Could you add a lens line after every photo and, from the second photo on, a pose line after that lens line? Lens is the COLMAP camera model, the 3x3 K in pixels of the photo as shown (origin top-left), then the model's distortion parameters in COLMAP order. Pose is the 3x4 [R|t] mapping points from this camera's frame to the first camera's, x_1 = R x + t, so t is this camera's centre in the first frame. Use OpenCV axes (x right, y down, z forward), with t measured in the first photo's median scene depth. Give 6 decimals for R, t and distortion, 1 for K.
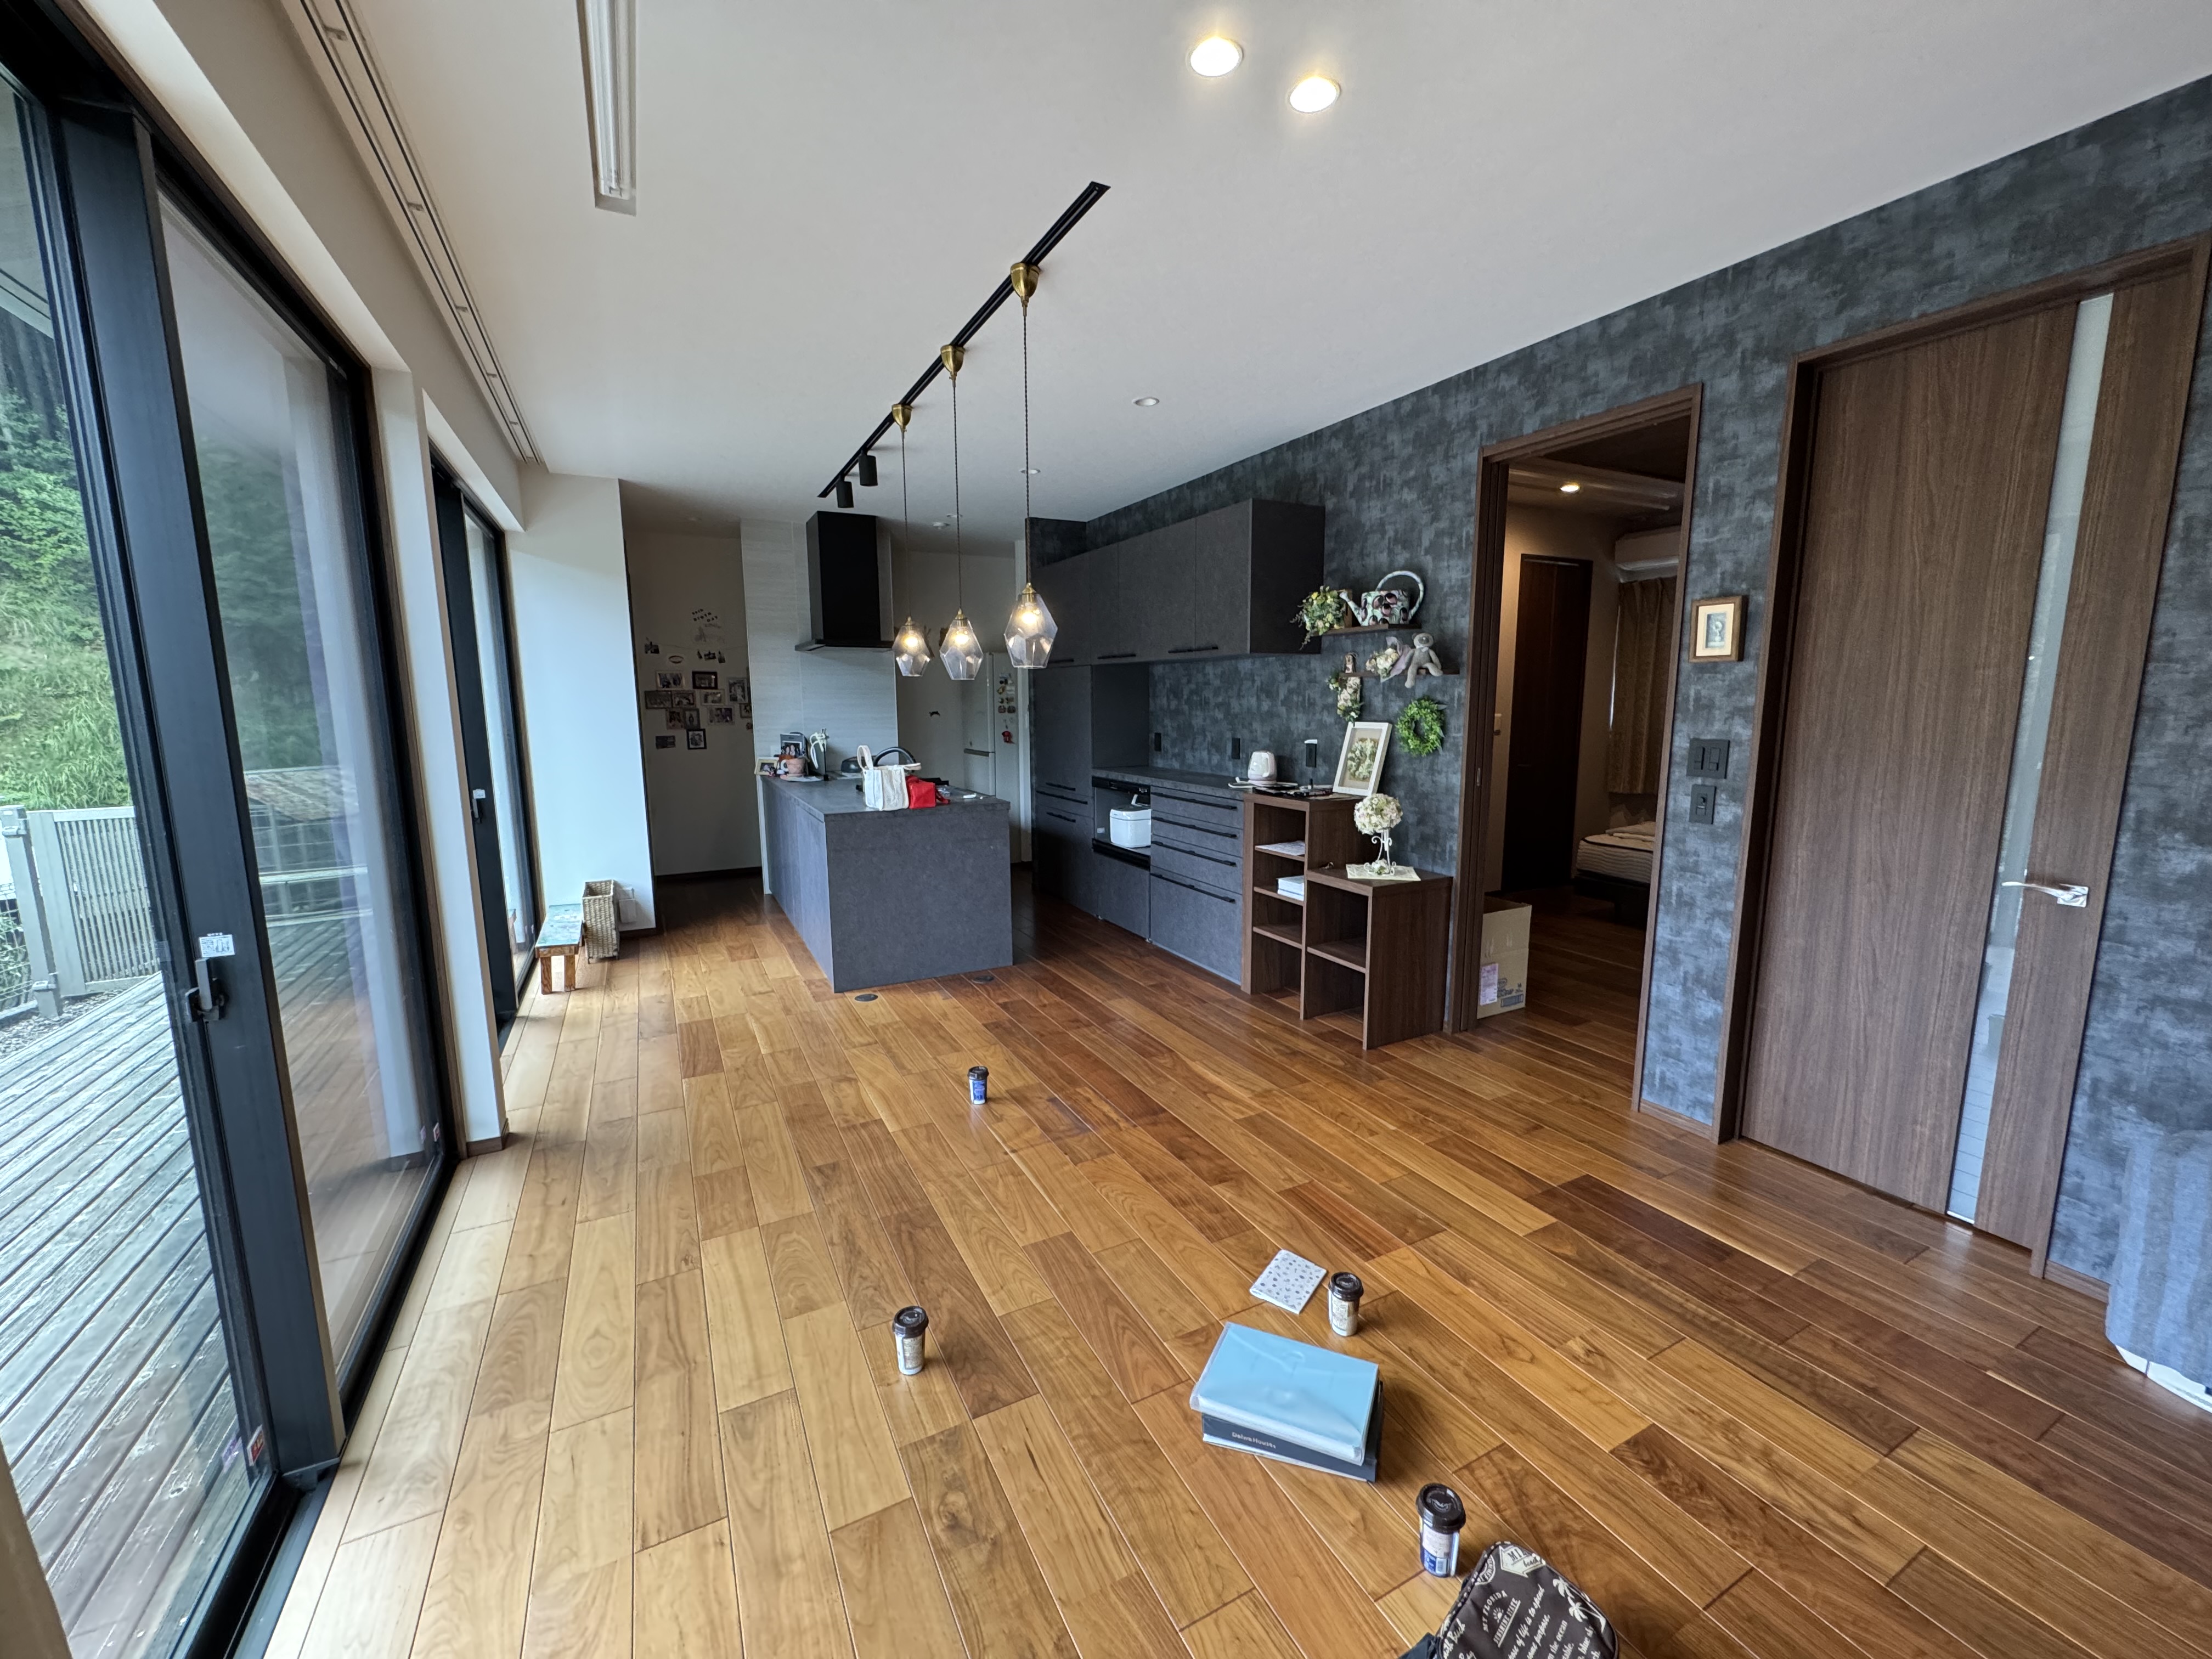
lens RADIAL K [[889.3, 0, 1108.7], [0, 889.3, 829.1], [0, 0, 1]] dist [-0.001229, -0.000156]
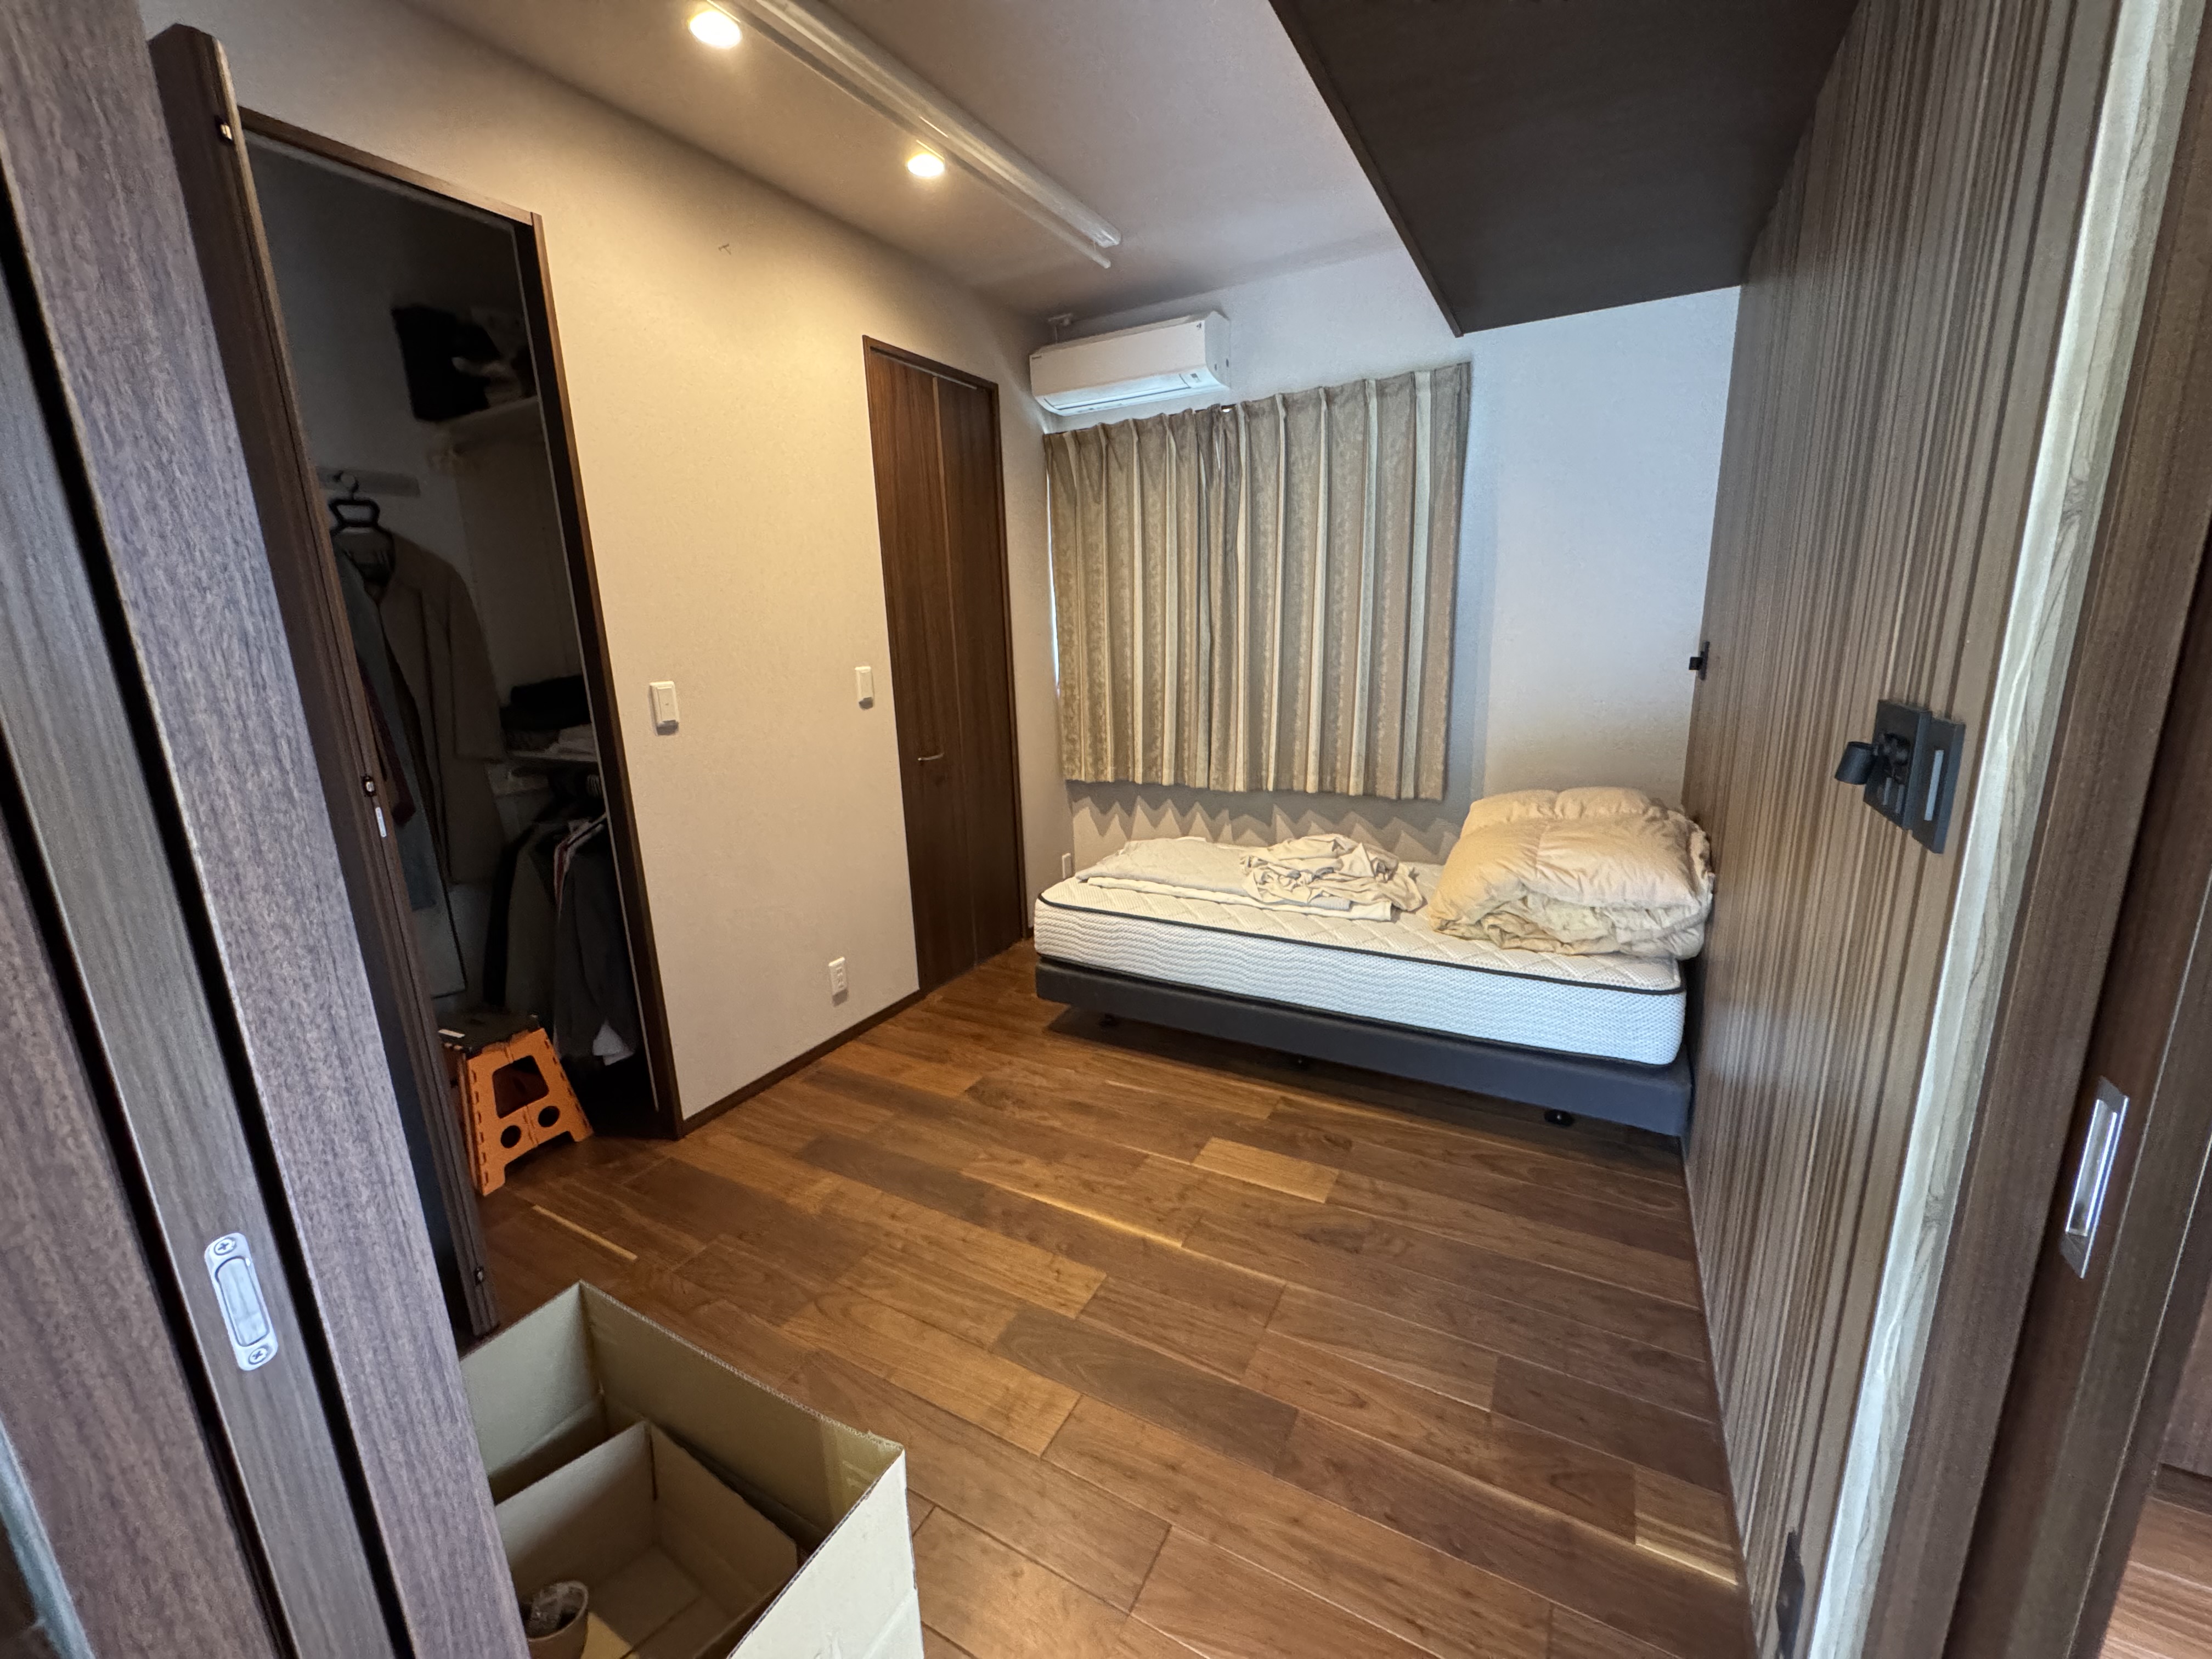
lens RADIAL K [[889.3, 0, 1103.8], [0, 889.3, 829.3], [0, 0, 1]] dist [-0.001229, -0.000156]
pose [[0.830217, -0.148388, 0.537327, 0.253745], [0.110510, 0.988600, 0.102263, -0.072136], [-0.546376, -0.025520, 0.837151, 0.480399]]
